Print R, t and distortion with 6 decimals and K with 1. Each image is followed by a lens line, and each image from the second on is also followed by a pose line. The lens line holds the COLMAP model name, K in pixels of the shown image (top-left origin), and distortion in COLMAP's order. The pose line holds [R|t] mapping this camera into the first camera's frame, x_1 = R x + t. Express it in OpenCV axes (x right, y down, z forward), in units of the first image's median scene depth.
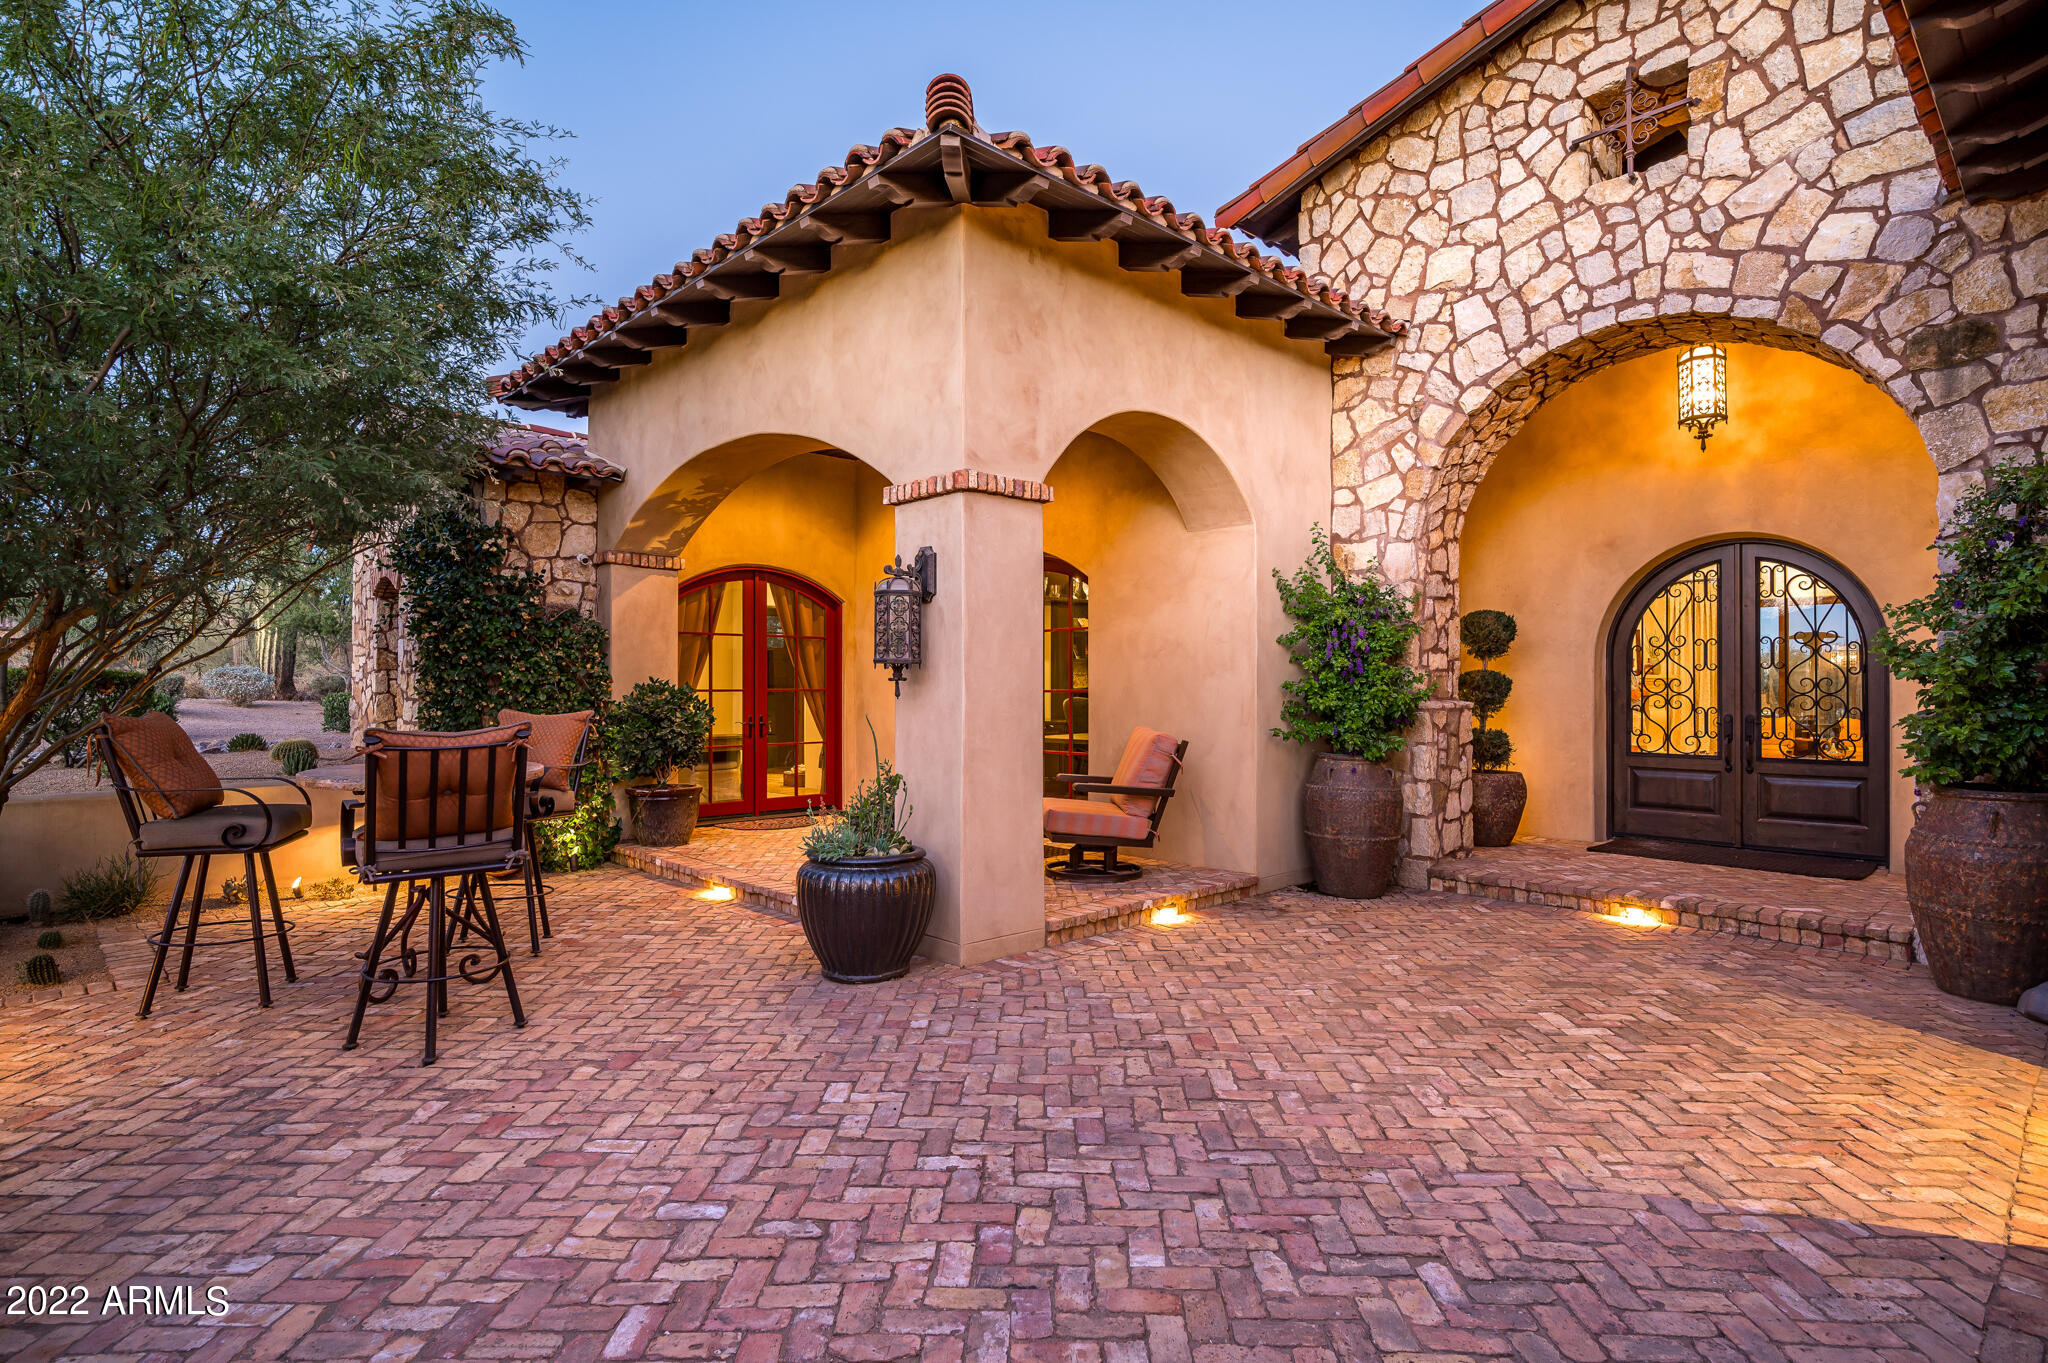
lens RADIAL K [[1043.4, 0, 1017.9], [0, 1043.4, 682.5], [0, 0, 1]] dist [0.002117, 0.000268]
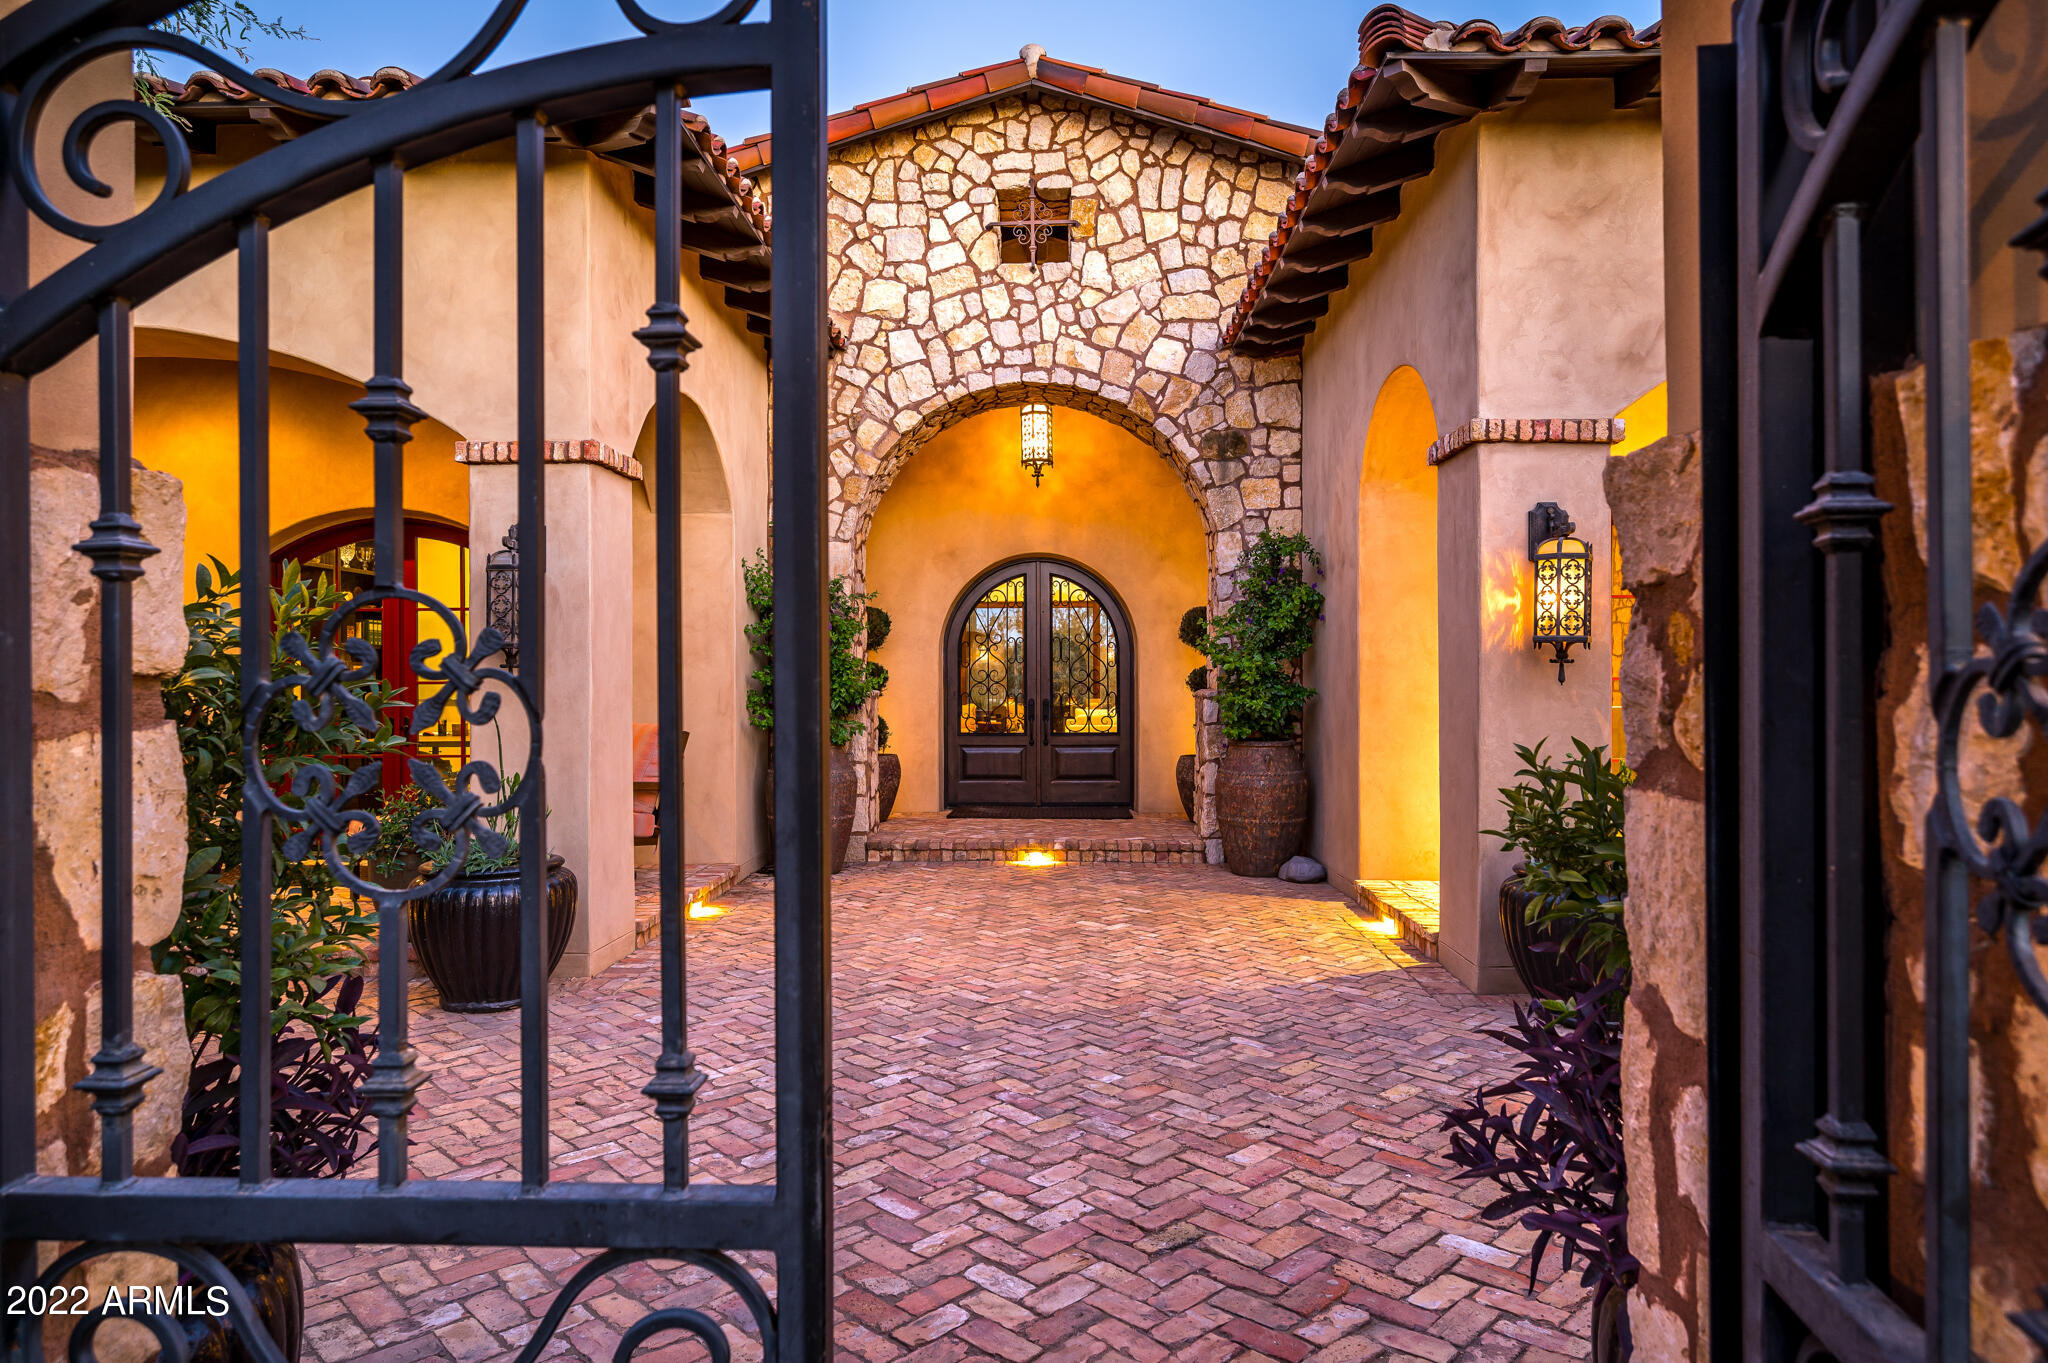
lens RADIAL K [[1229.2, 0, 1024.0], [0, 1229.2, 681.5], [0, 0, 1]] dist [0.004469, 0.000738]
pose [[0.711083, -0.003515, 0.703100, -0.446048], [0.000793, 0.999991, 0.004197, 0.004805], [-0.703108, -0.002427, 0.711079, -0.037498]]
